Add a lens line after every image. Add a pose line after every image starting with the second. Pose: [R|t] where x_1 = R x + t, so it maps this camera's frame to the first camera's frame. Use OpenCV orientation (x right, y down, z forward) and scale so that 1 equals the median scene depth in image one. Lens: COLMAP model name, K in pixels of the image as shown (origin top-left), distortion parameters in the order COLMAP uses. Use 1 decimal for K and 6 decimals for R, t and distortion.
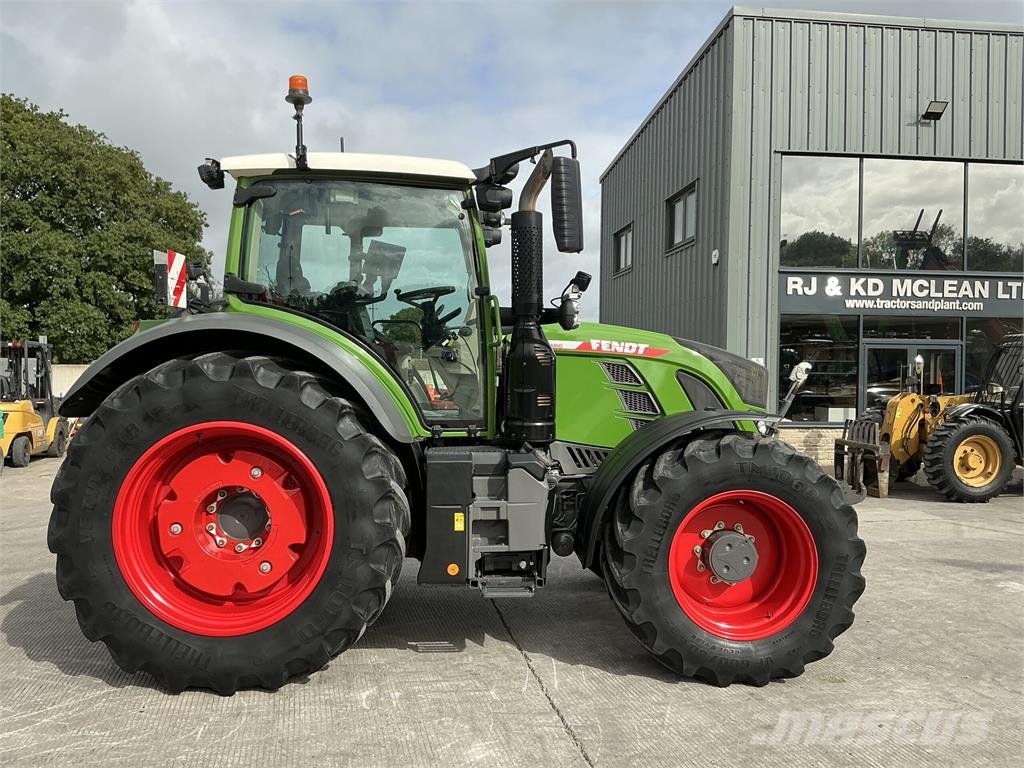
lens RADIAL K [[851.8, 0, 512.0], [0, 851.8, 384.0], [0, 0, 1]] dist [0.134112, -0.274503]
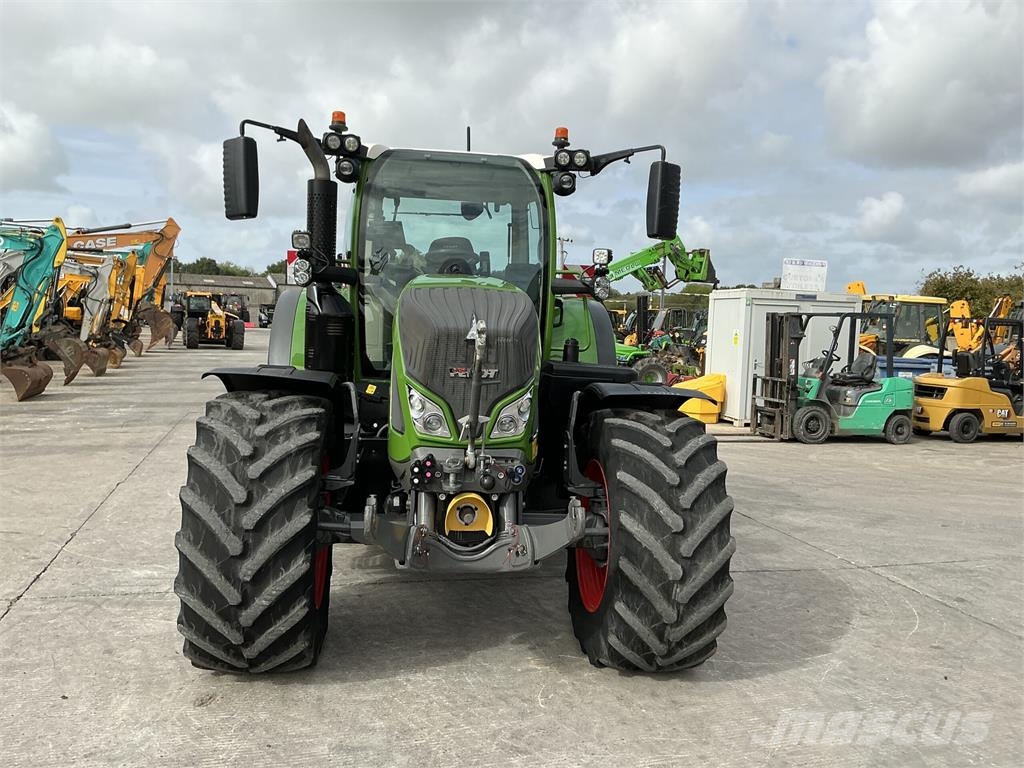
lens RADIAL K [[851.8, 0, 512.0], [0, 851.8, 384.0], [0, 0, 1]] dist [0.134112, -0.274503]
pose [[0.060906, 0.066006, -0.995959, 1.143945], [-0.052685, 0.996633, 0.062829, -0.023025], [0.996752, 0.048645, 0.064179, 1.179443]]
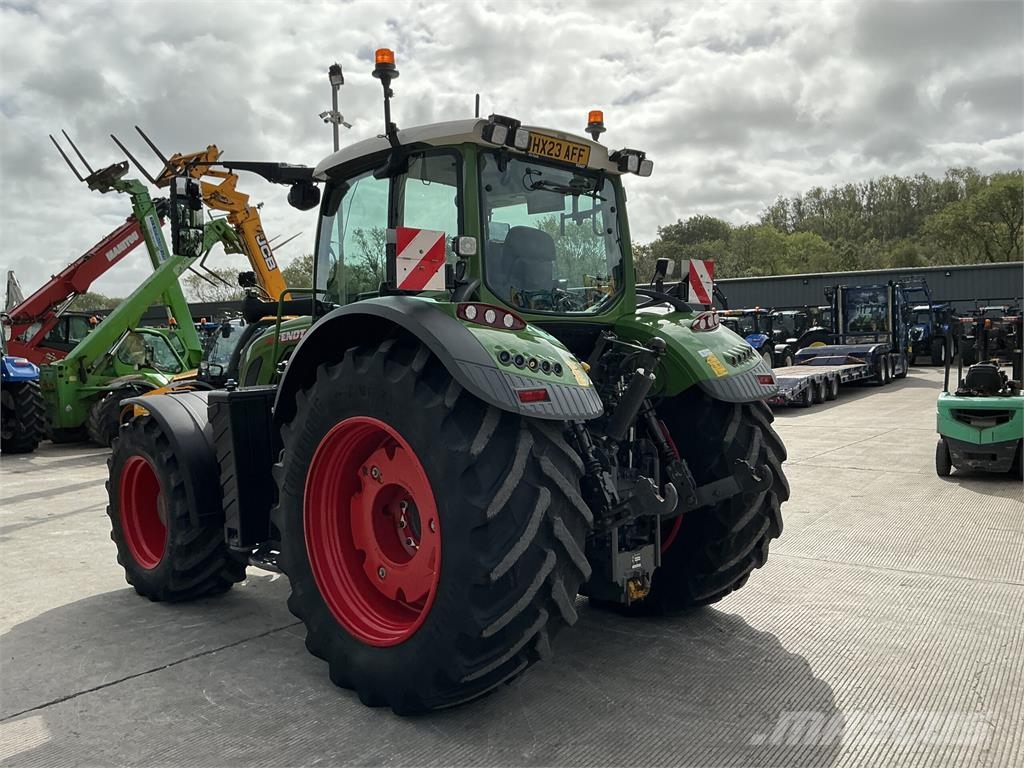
lens RADIAL K [[851.8, 0, 512.0], [0, 851.8, 384.0], [0, 0, 1]] dist [0.134112, -0.274503]
pose [[-0.667555, -0.028470, 0.744016, -1.047859], [0.021141, 0.998141, 0.057163, -0.044996], [-0.744260, 0.053889, -0.665712, 1.862517]]
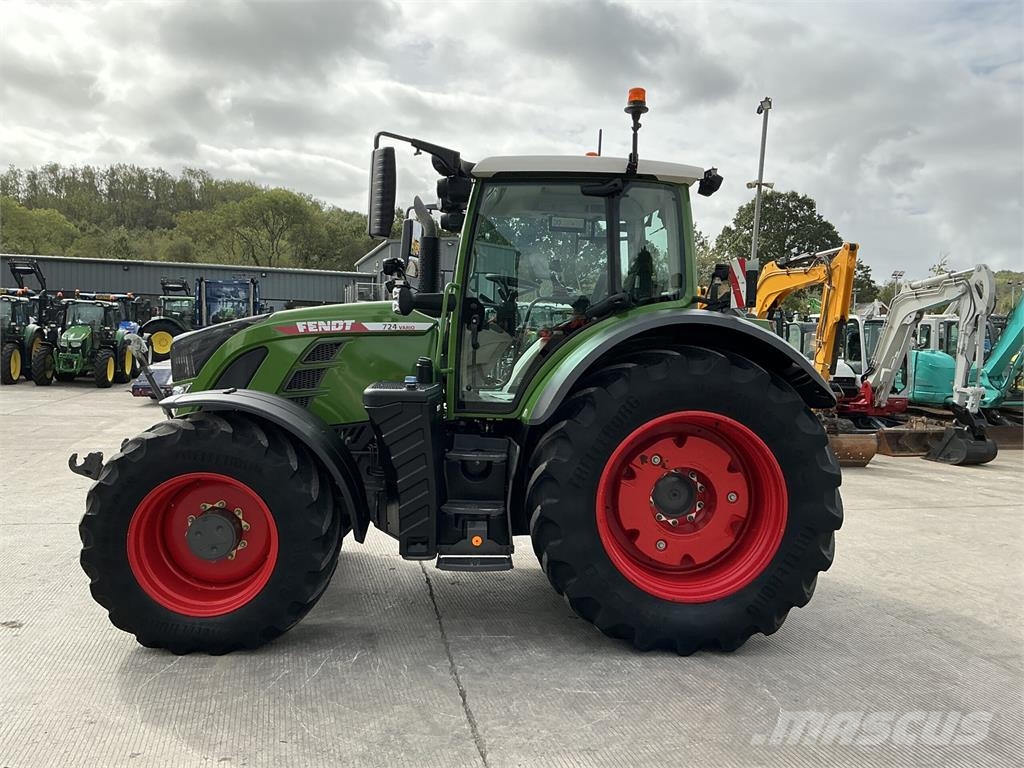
lens RADIAL K [[855.6, 0, 515.5], [0, 855.6, 382.1], [0, 0, 1]] dist [0.125690, -0.278682]
pose [[-0.999383, -0.033073, -0.011826, -0.110876], [-0.033741, 0.997532, 0.061573, -0.055409], [0.009760, 0.061934, -0.998033, 2.399307]]
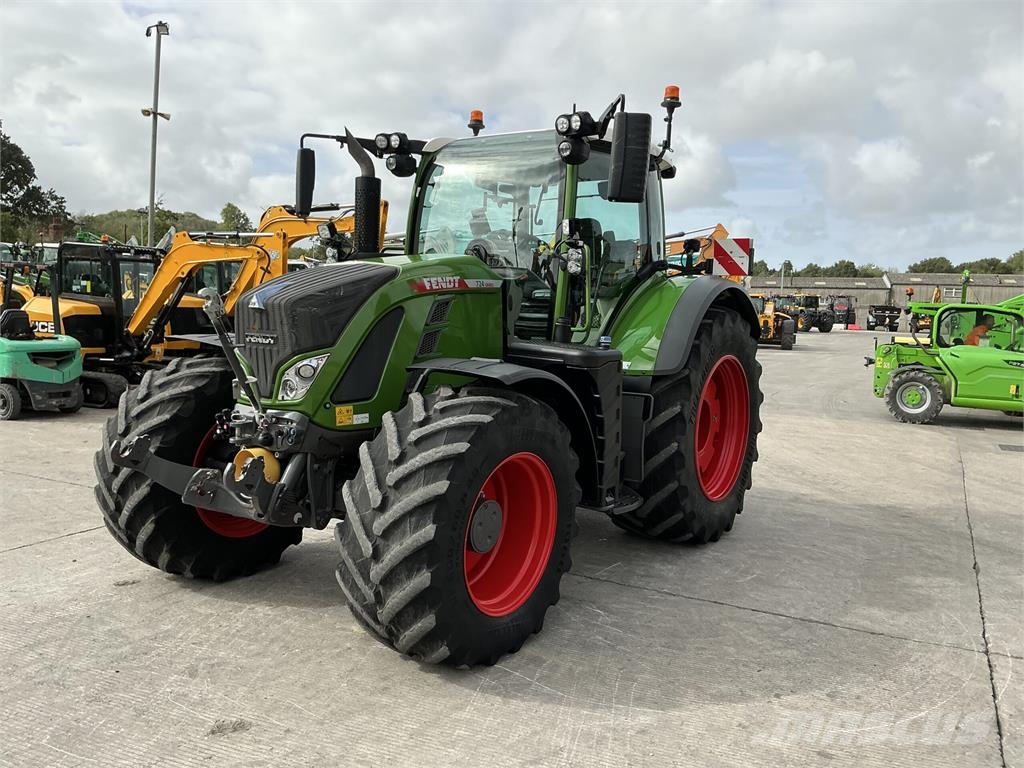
lens RADIAL K [[851.8, 0, 512.0], [0, 851.8, 384.0], [0, 0, 1]] dist [0.134112, -0.274503]
pose [[-0.609729, 0.046239, -0.791260, 0.888840], [-0.050602, 0.993989, 0.097080, -0.033865], [0.790993, 0.099232, -0.603724, 1.940826]]
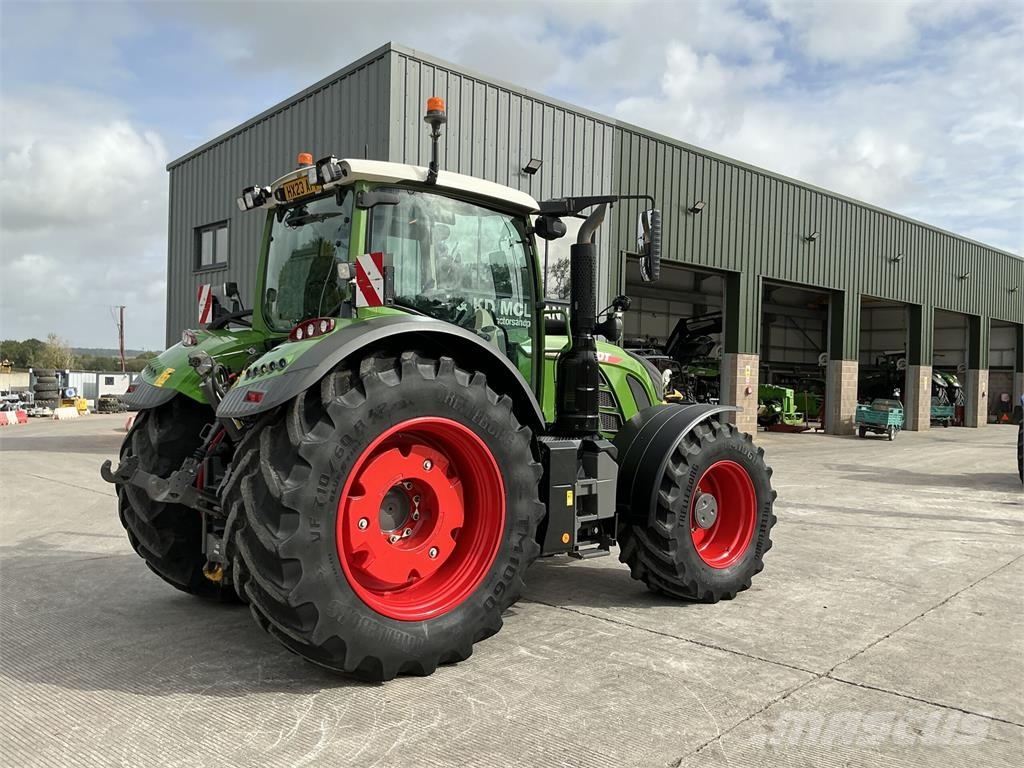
lens RADIAL K [[849.8, 0, 511.6], [0, 849.8, 385.7], [0, 0, 1]] dist [0.136957, -0.298273]
pose [[0.805434, 0.004446, 0.592669, -0.785704], [-0.003760, 0.999990, -0.002392, 0.005584], [-0.592674, -0.000302, 0.805442, 0.076551]]
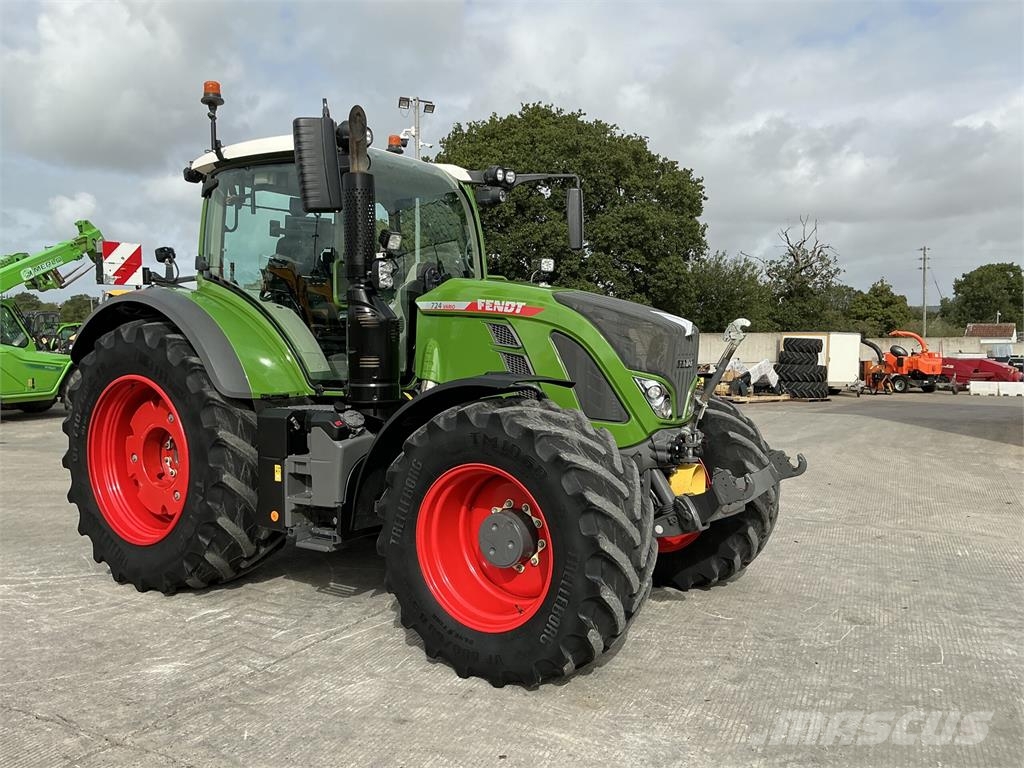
lens RADIAL K [[849.8, 0, 511.6], [0, 849.8, 385.7], [0, 0, 1]] dist [0.136957, -0.298273]
pose [[0.792643, 0.025900, -0.609136, 0.776001], [-0.002765, 0.999240, 0.038889, 0.007509], [0.609680, -0.029141, 0.792112, 0.303953]]
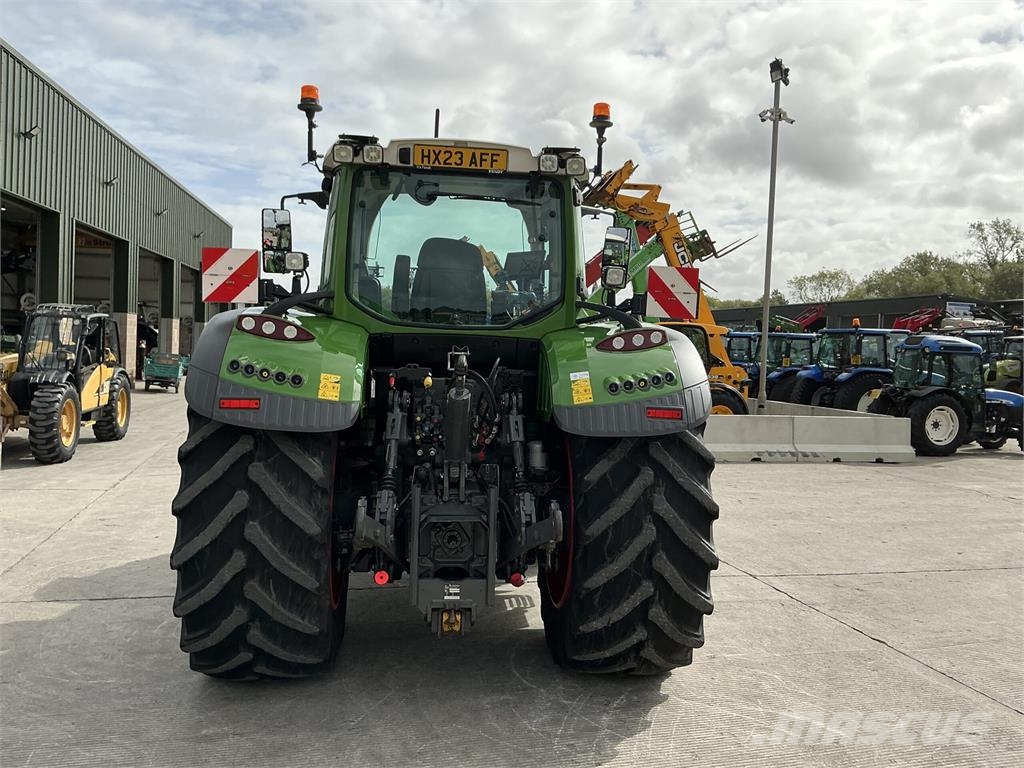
lens RADIAL K [[851.8, 0, 512.0], [0, 851.8, 384.0], [0, 0, 1]] dist [0.134112, -0.274503]
pose [[-0.042063, -0.053265, 0.997694, -1.314387], [-0.015401, 0.998494, 0.052658, -0.055740], [-0.998996, -0.013150, -0.042820, 1.128126]]
